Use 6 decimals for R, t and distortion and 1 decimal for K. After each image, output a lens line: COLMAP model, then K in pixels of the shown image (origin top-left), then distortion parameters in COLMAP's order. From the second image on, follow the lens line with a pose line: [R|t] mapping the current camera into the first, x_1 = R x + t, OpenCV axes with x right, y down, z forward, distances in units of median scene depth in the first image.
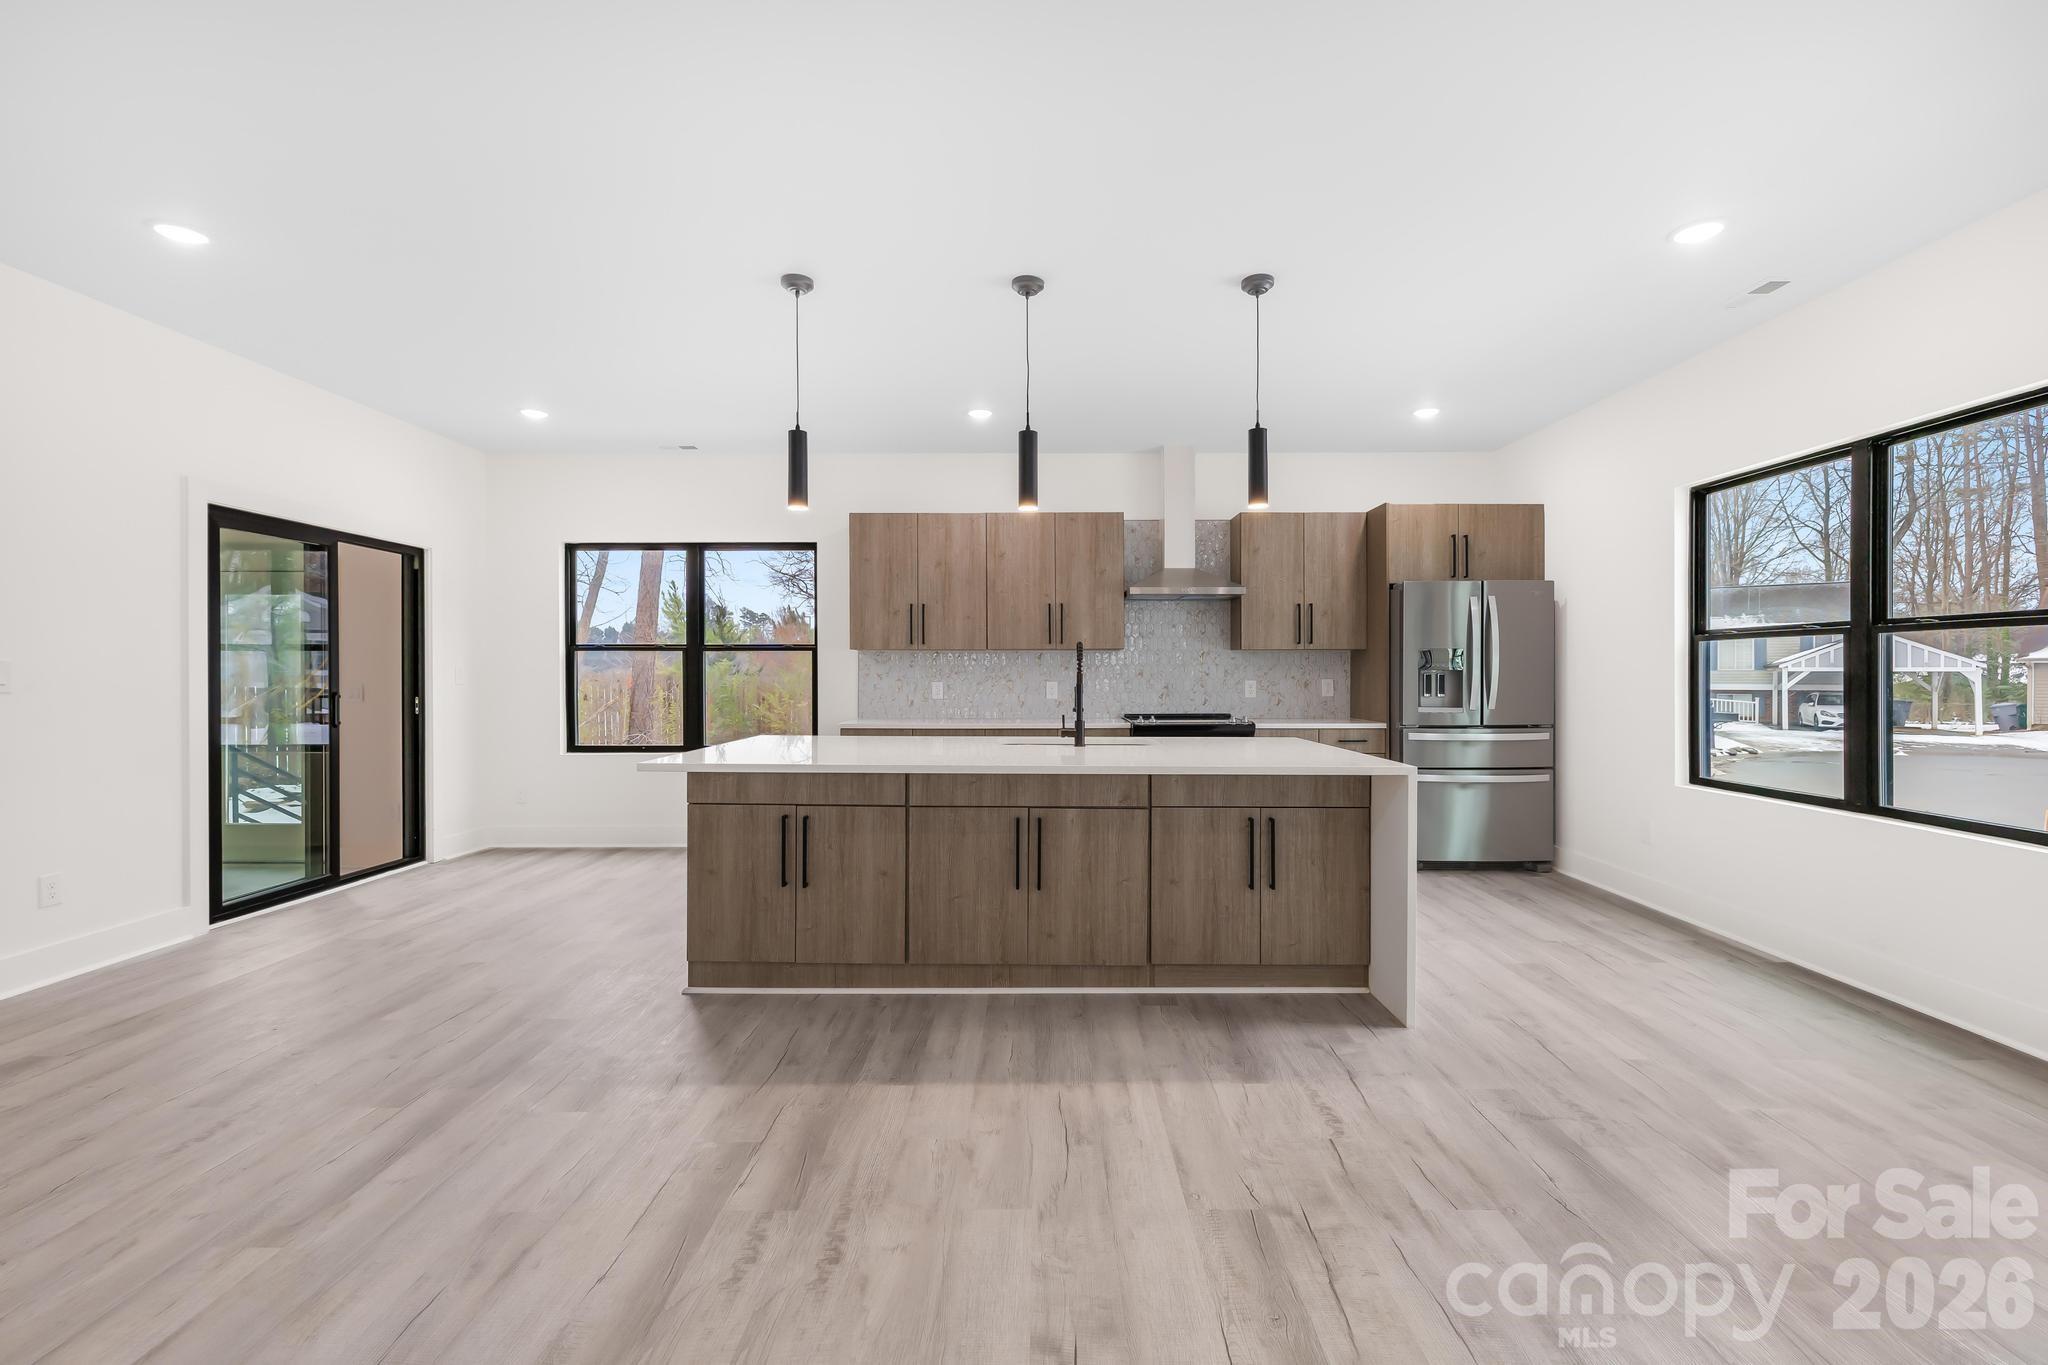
lens RADIAL K [[865.1, 0, 1035.1], [0, 865.1, 679.6], [0, 0, 1]] dist [0.000748, -0.000544]
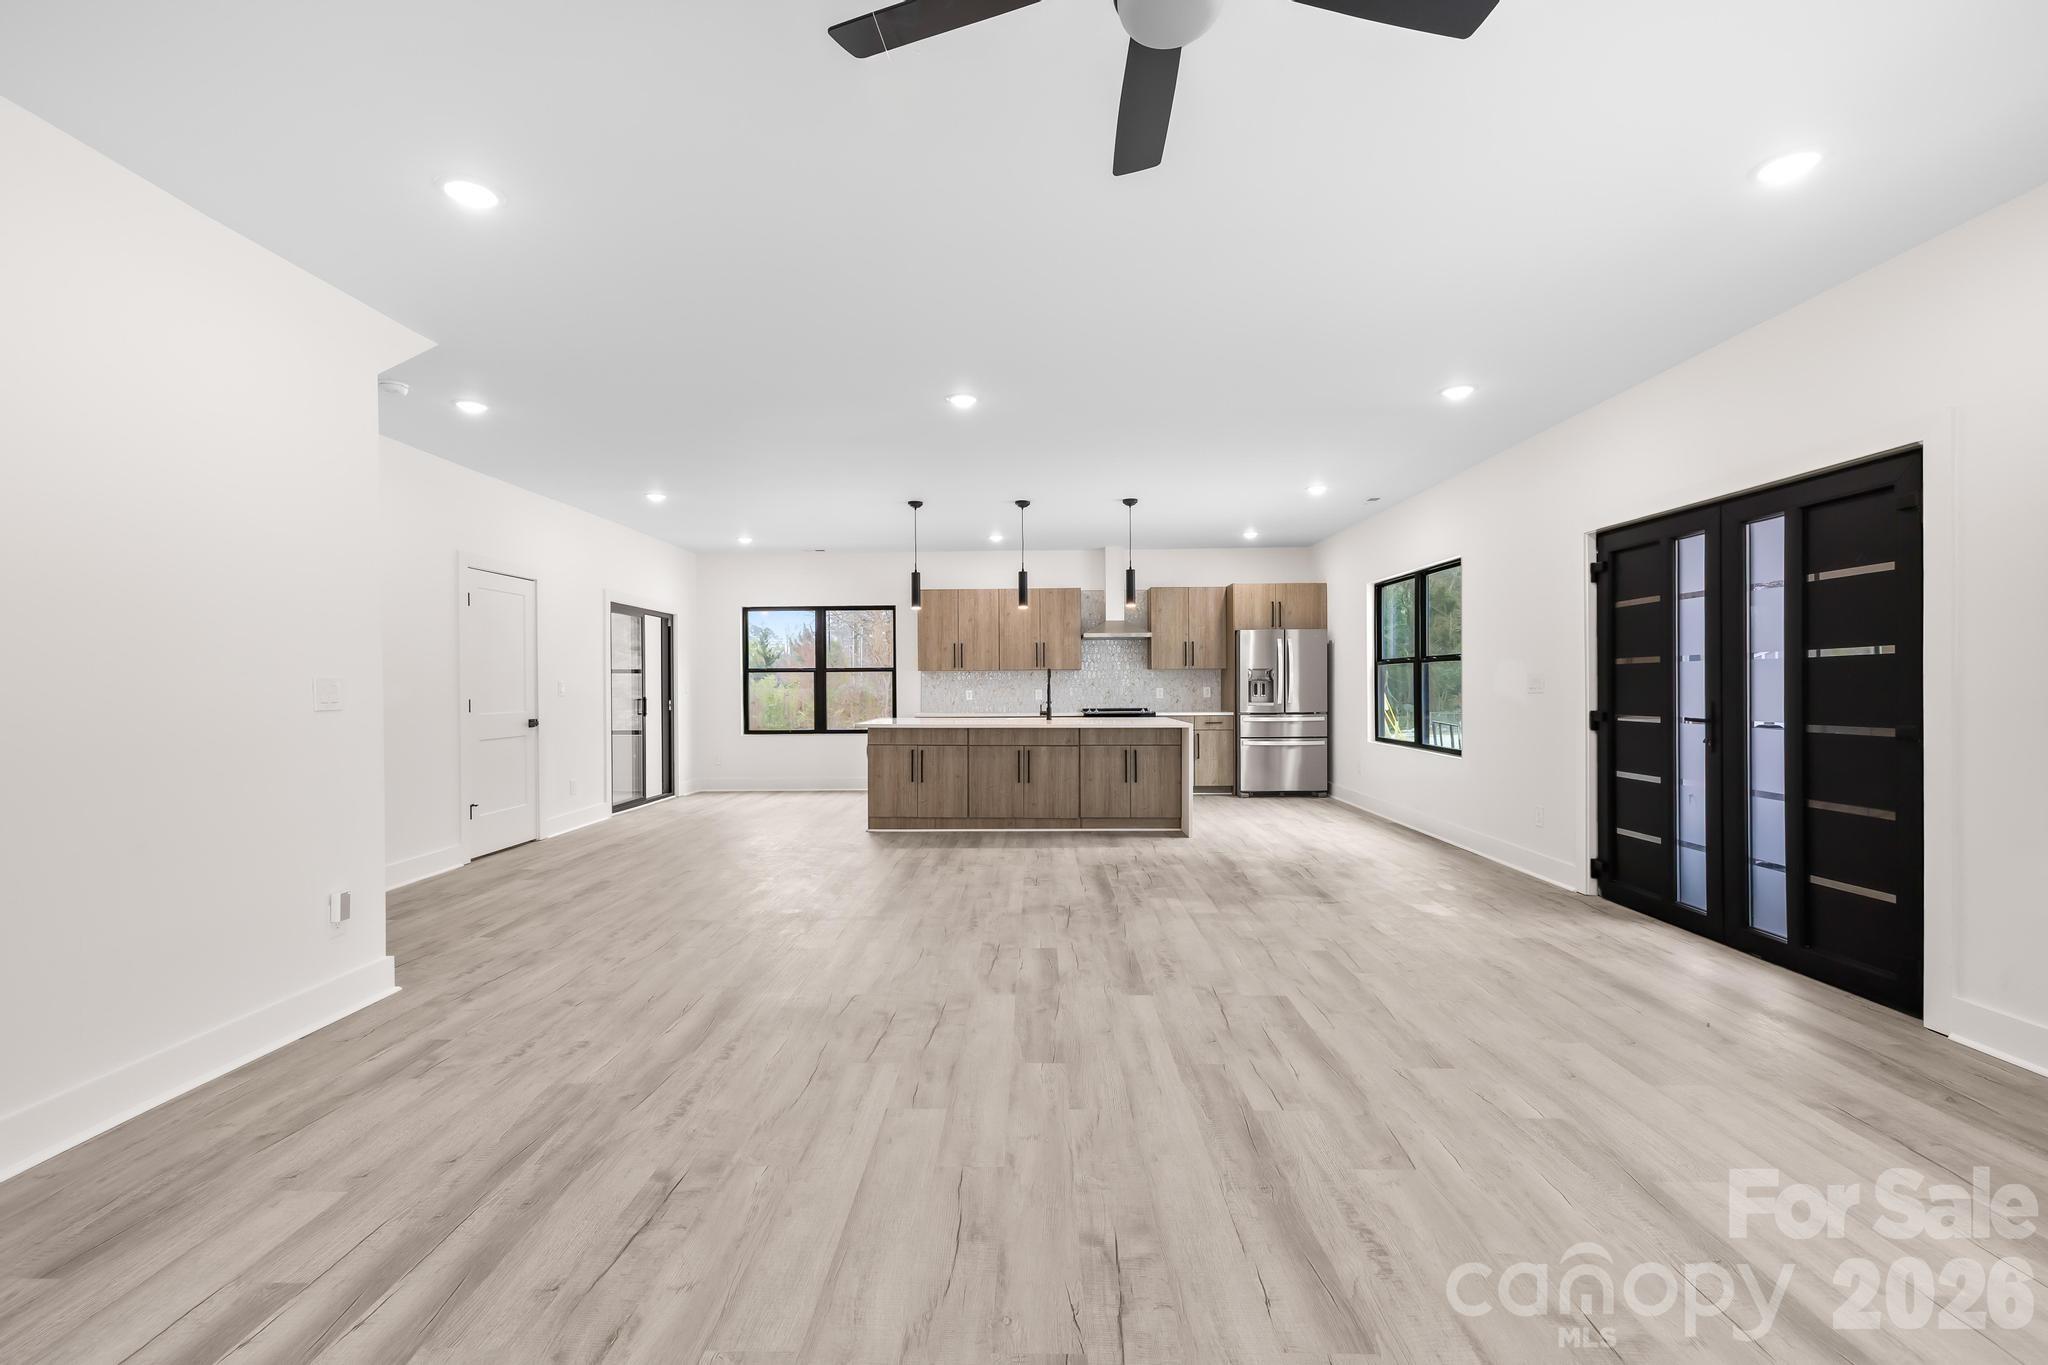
lens RADIAL K [[865.1, 0, 1025.2], [0, 865.1, 693.7], [0, 0, 1]] dist [0.000748, -0.000544]
pose [[0.999918, -0.006435, -0.011080, 0.016206], [0.006465, 0.999976, 0.002660, 0.008390], [0.011063, -0.002731, 0.999935, -0.895684]]
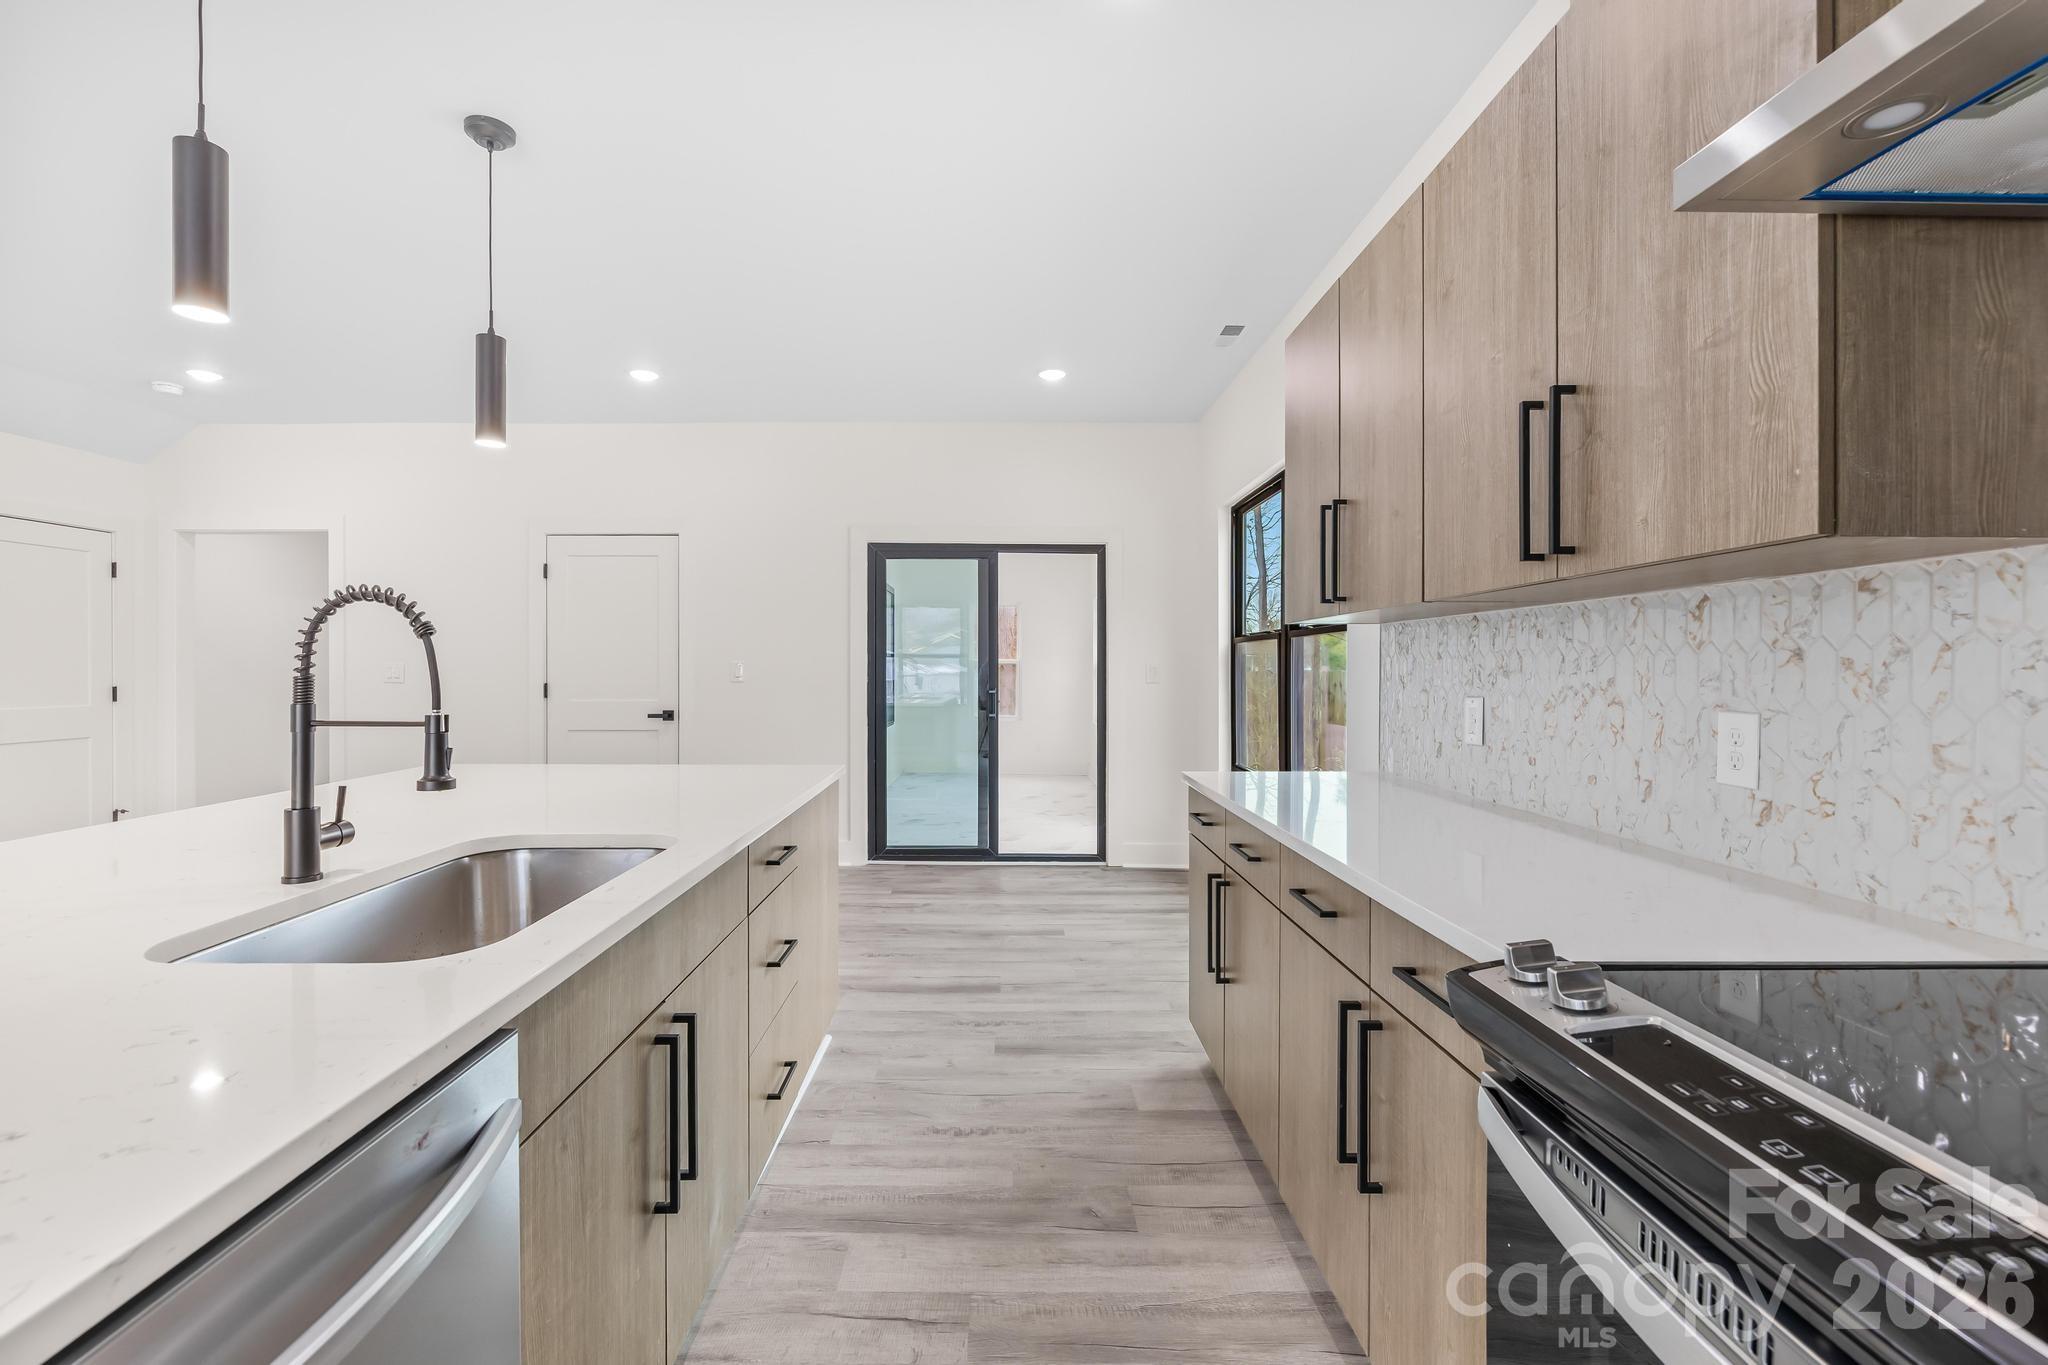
lens RADIAL K [[865.1, 0, 1022.3], [0, 865.1, 679.5], [0, 0, 1]] dist [0.000748, -0.000544]
pose [[0.012737, 0.012324, -0.999843, 0.351485], [-0.009331, 0.999882, 0.012205, -0.010965], [0.999875, 0.009175, 0.012850, 1.123254]]
